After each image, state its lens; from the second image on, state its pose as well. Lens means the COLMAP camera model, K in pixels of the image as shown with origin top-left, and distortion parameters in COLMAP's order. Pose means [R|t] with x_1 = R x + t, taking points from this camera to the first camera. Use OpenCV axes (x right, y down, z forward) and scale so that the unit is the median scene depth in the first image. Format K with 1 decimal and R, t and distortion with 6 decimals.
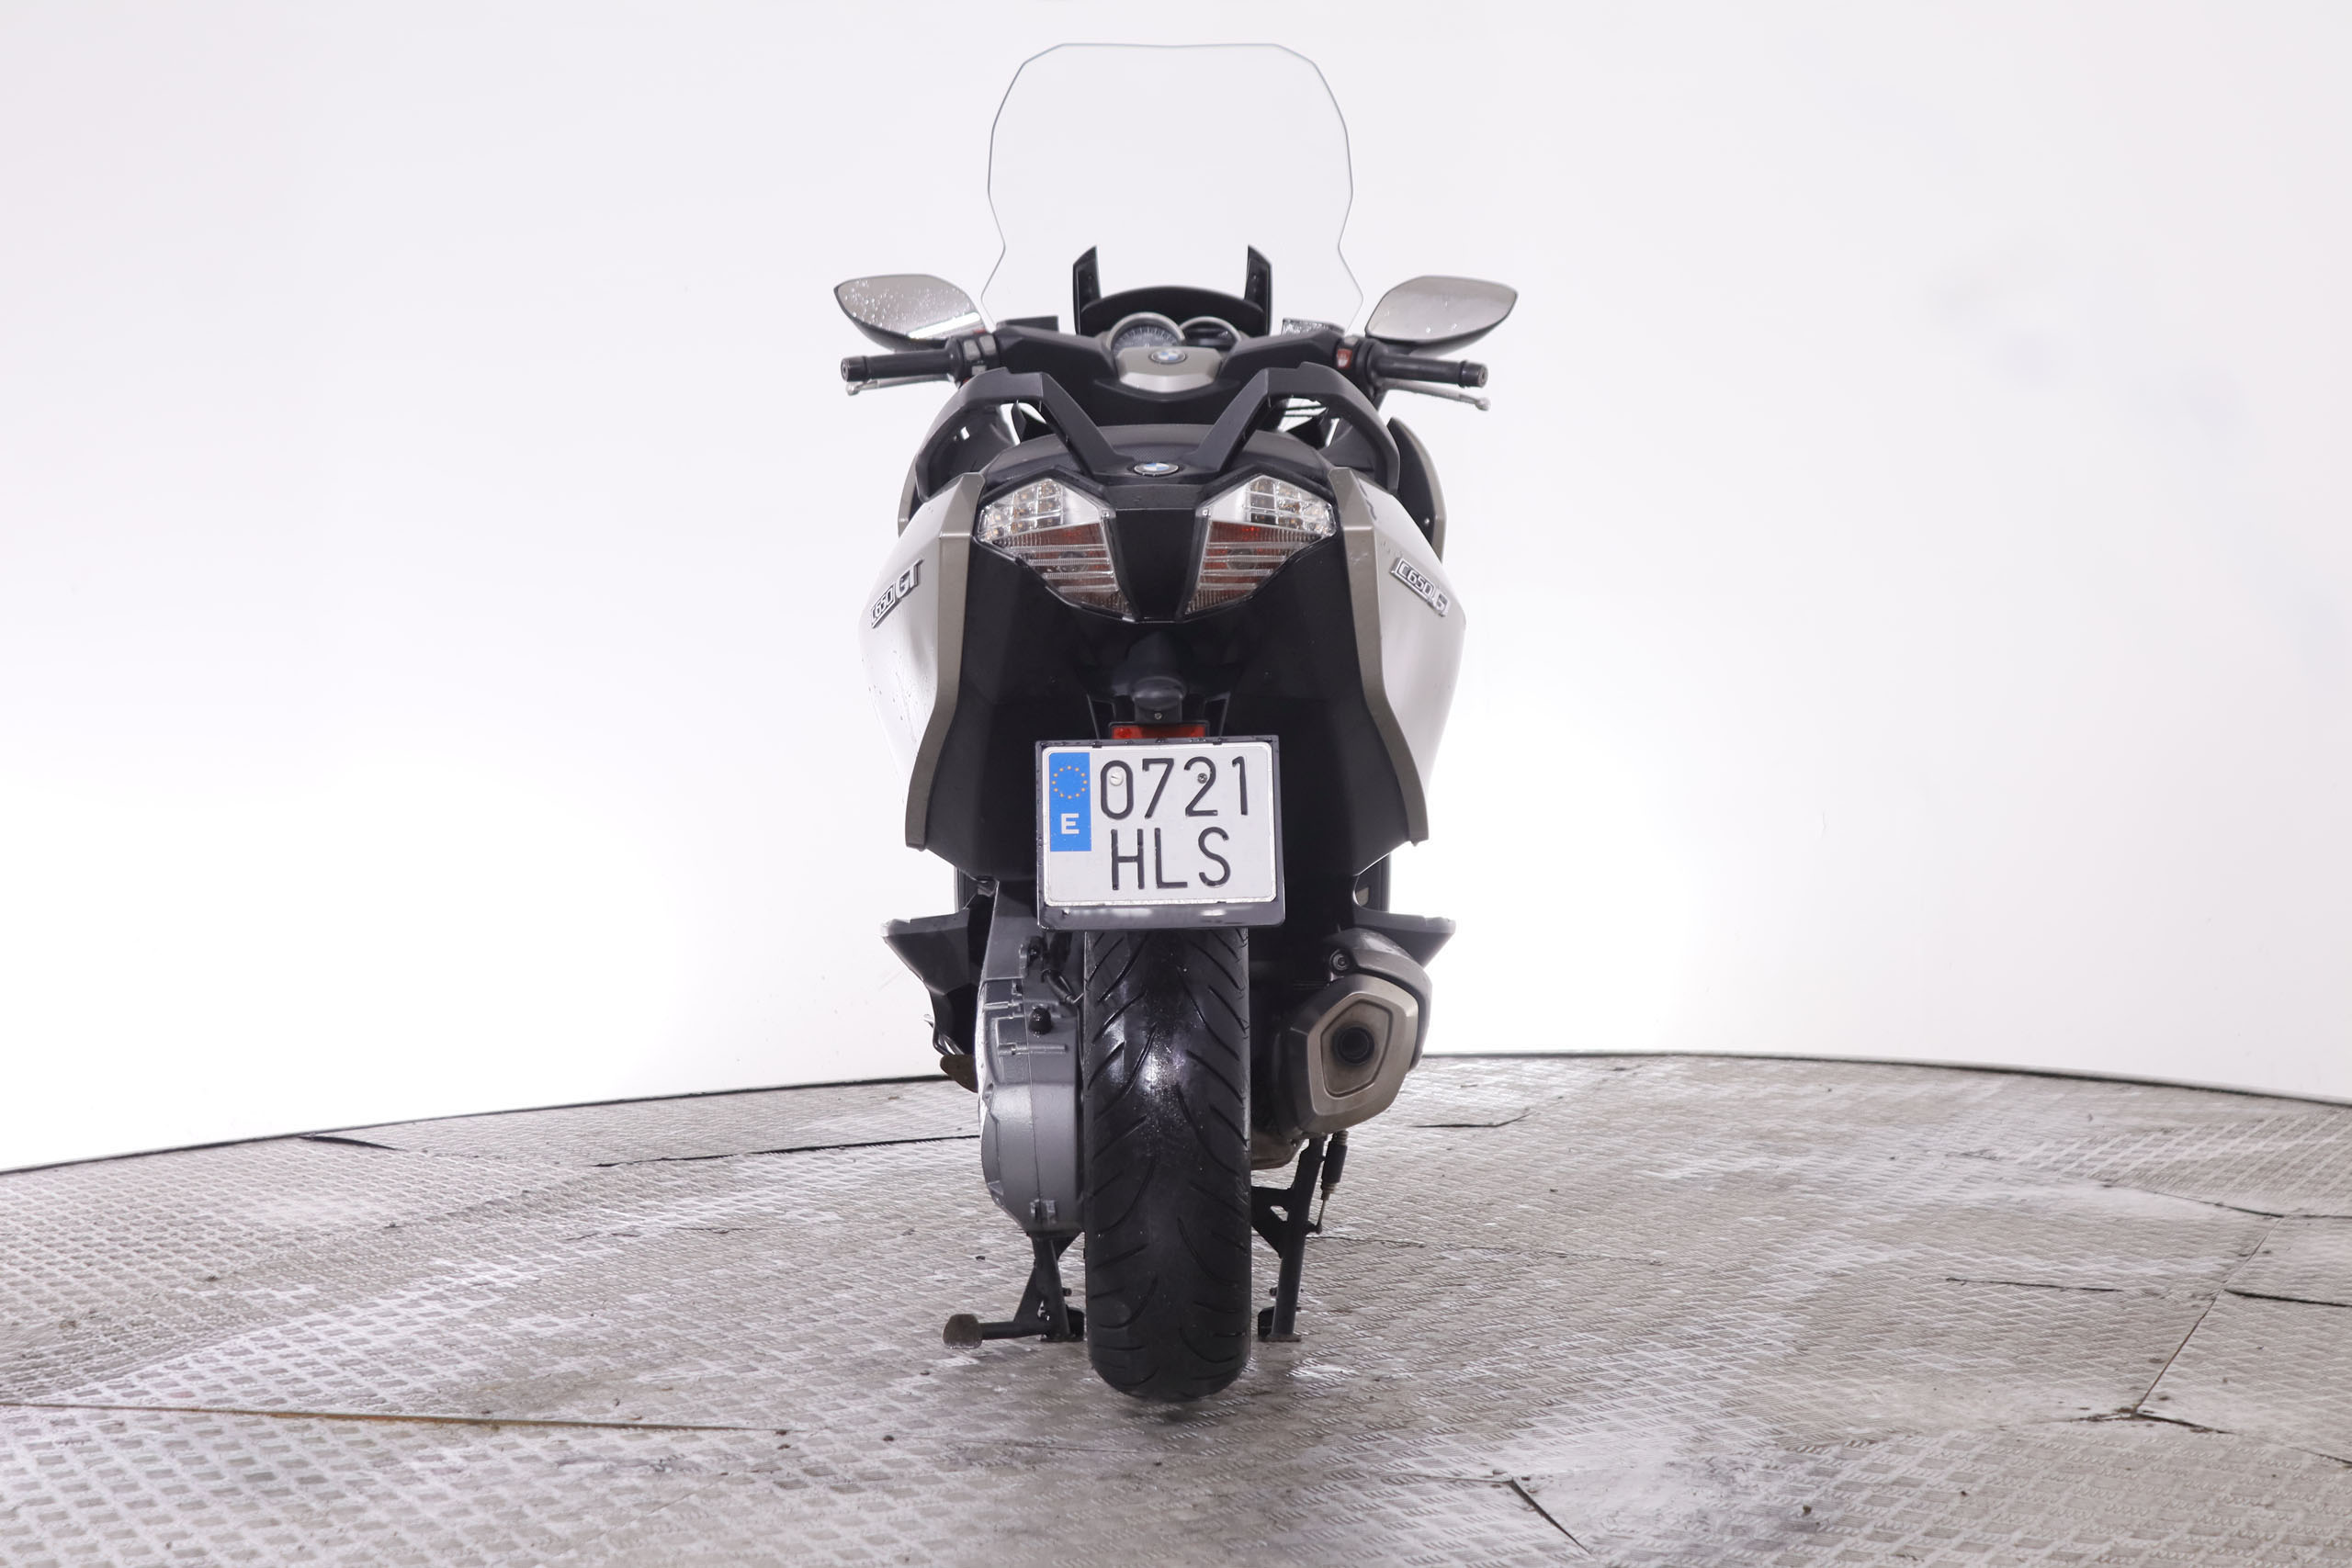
lens RADIAL K [[4699.5, 0, 1175.5], [0, 4699.5, 782.9], [0, 0, 1]] dist [0.044373, 0.000000]
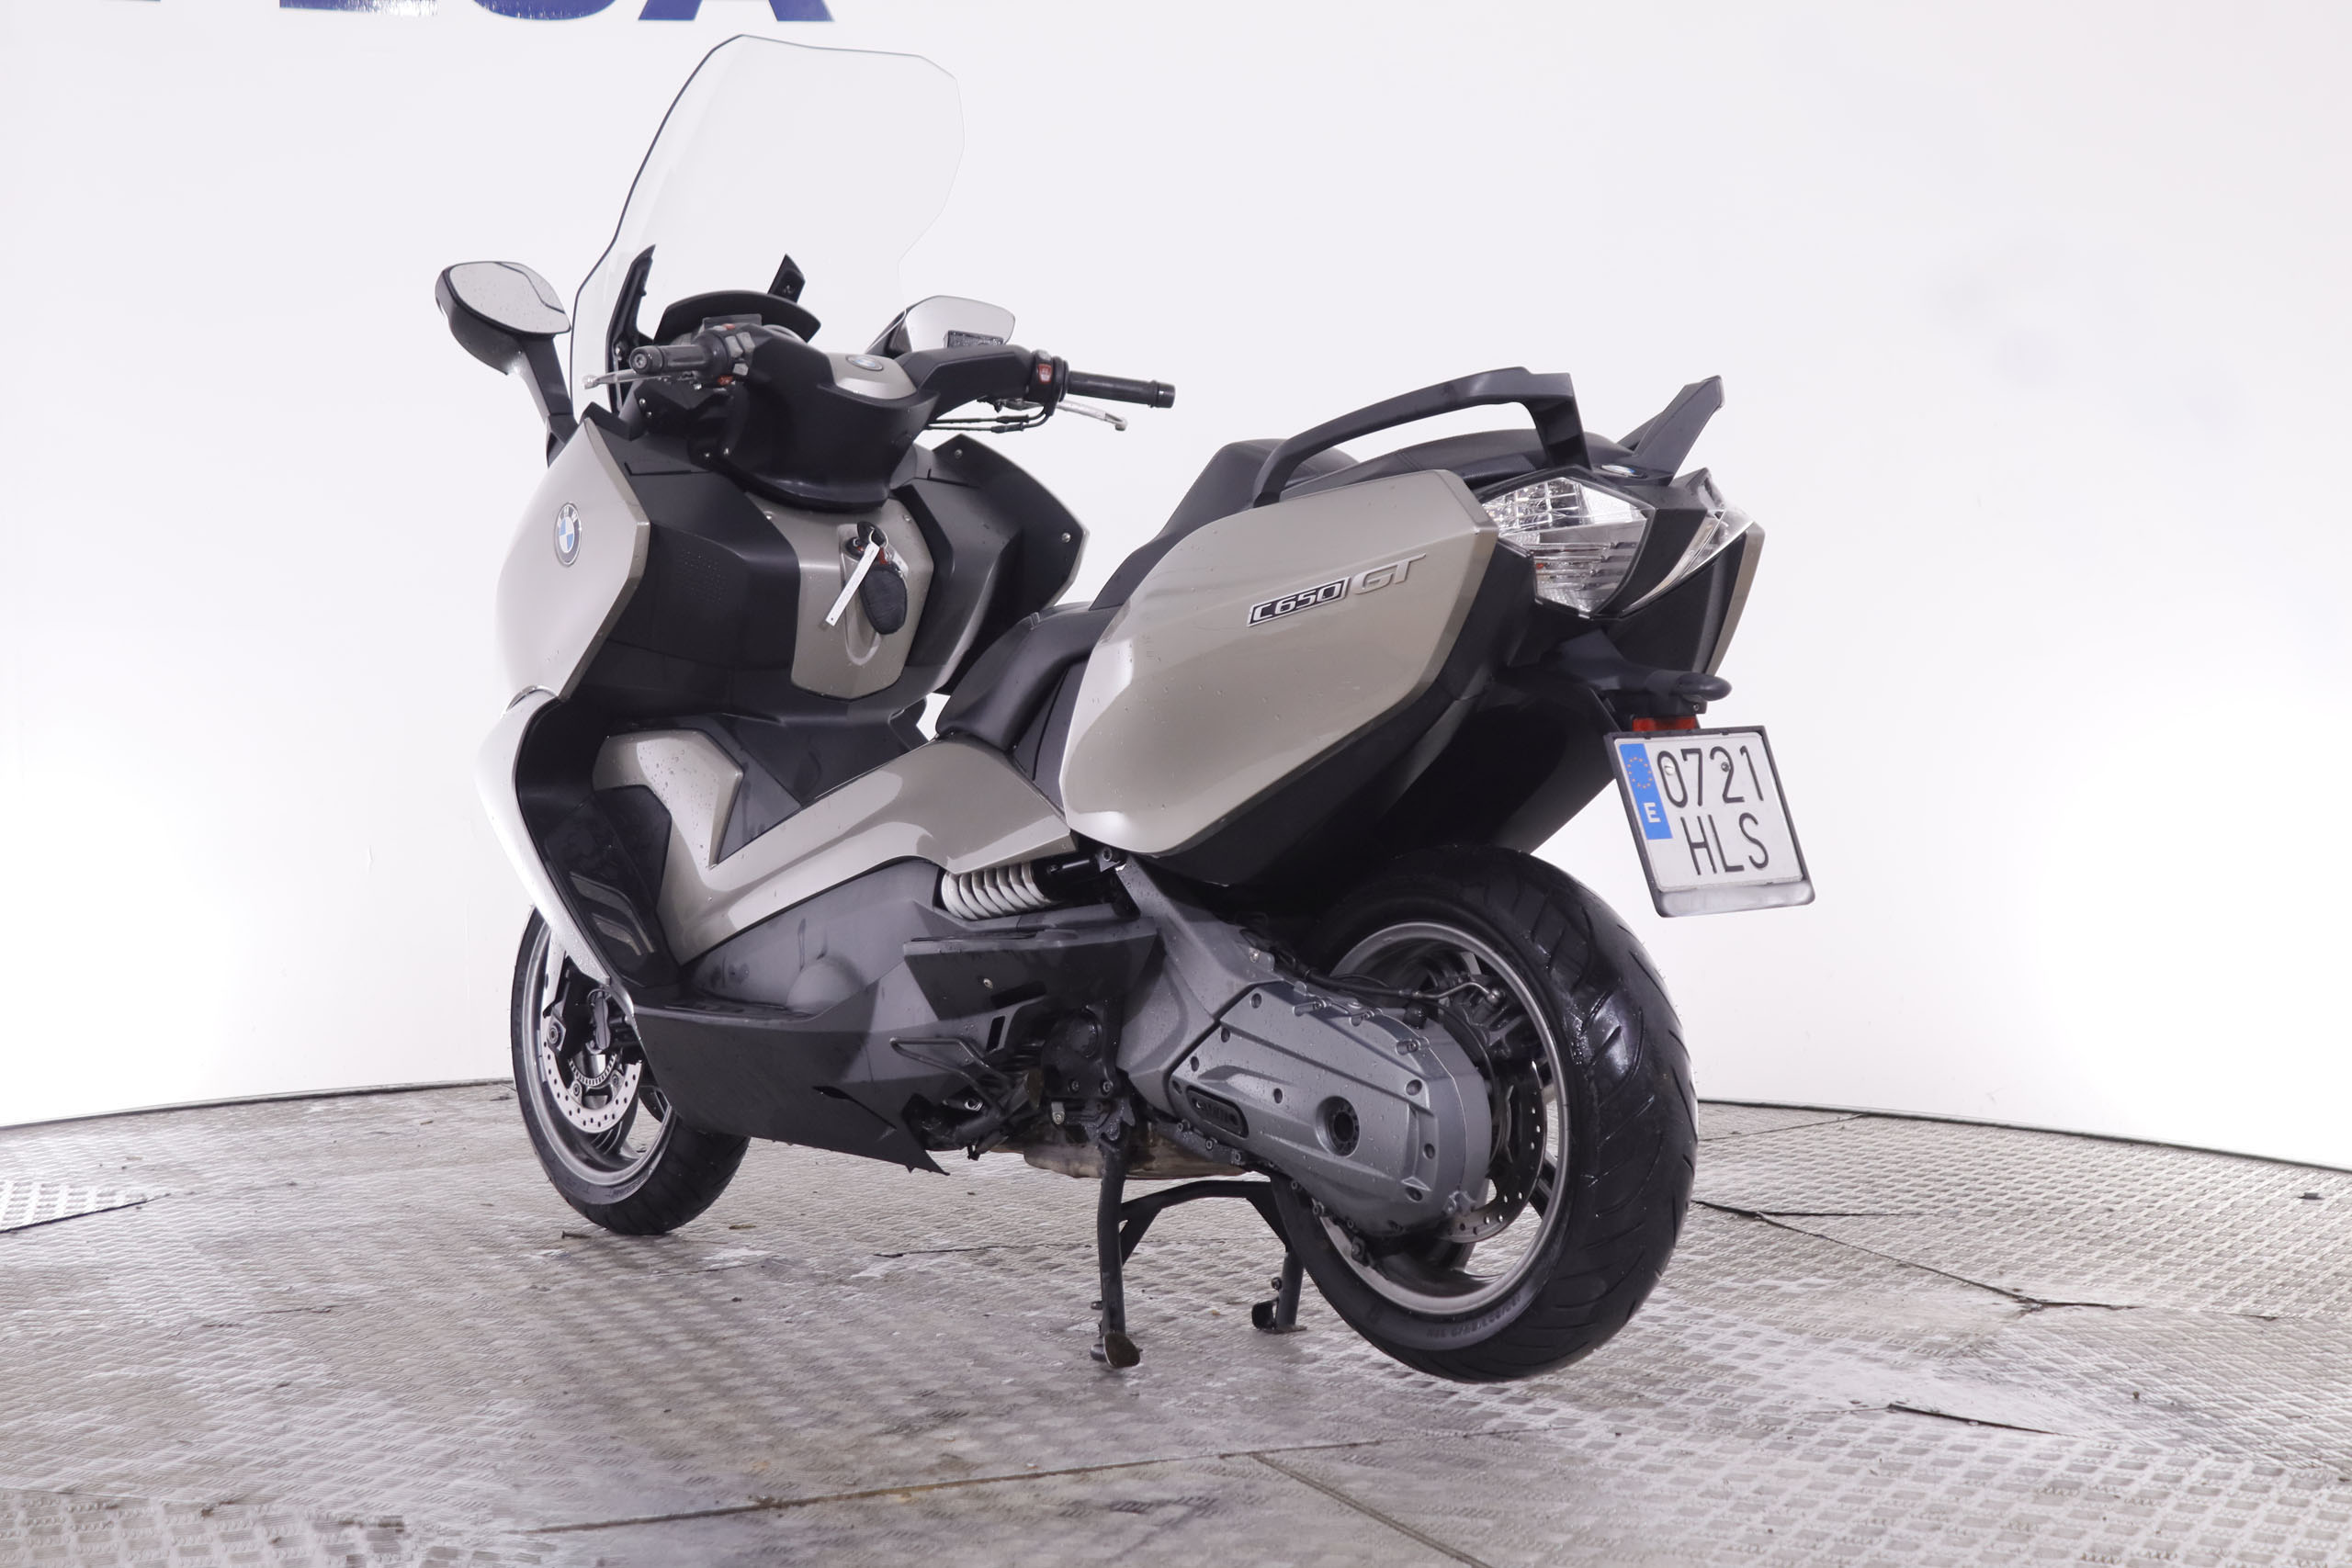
lens RADIAL K [[4396.6, 0, 1173.7], [0, 4396.6, 788.6], [0, 0, 1]] dist [0.015041, 0.000000]
pose [[0.739899, -0.017303, 0.672496, -0.742835], [0.026247, 0.999651, -0.003157, 0.003697], [-0.672206, 0.019987, 0.740094, 0.358397]]
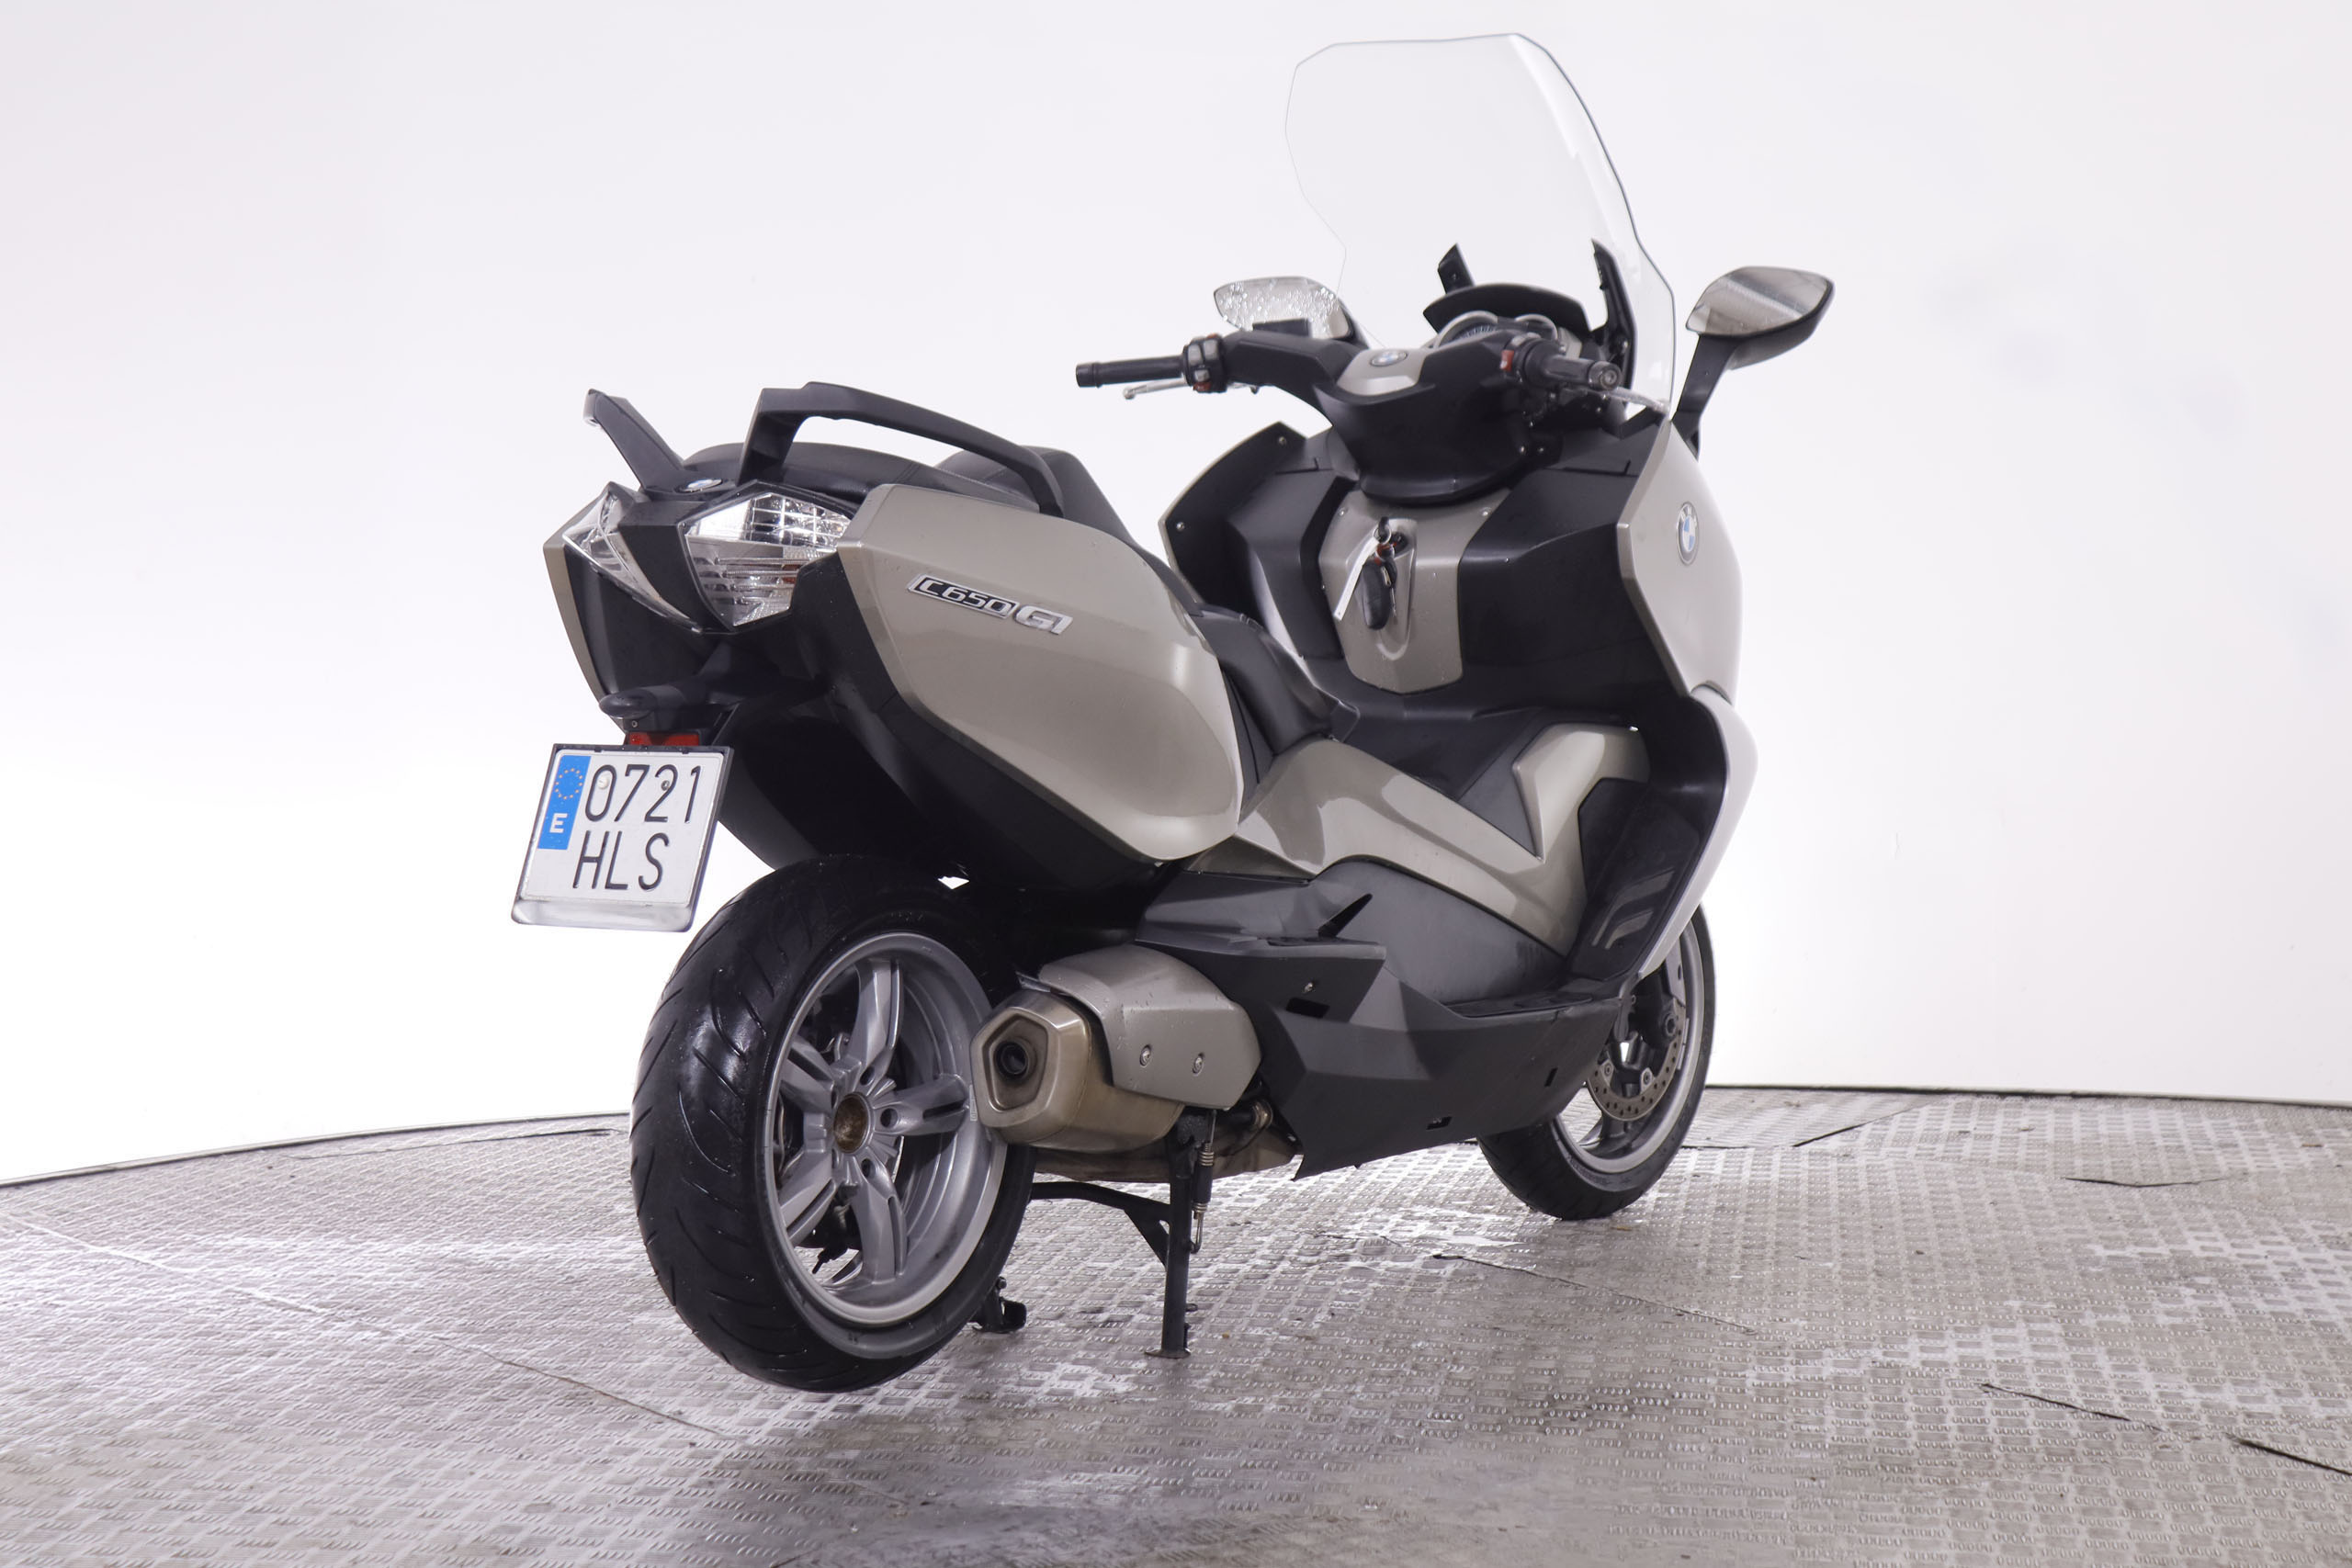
lens RADIAL K [[4699.5, 0, 1174.9], [0, 4699.5, 785.0], [0, 0, 1]] dist [0.044373, 0.000000]
pose [[0.824156, 0.044505, -0.564611, 0.681523], [-0.037683, 0.999008, 0.023741, -0.029868], [0.565108, 0.001710, 0.825015, 0.210537]]
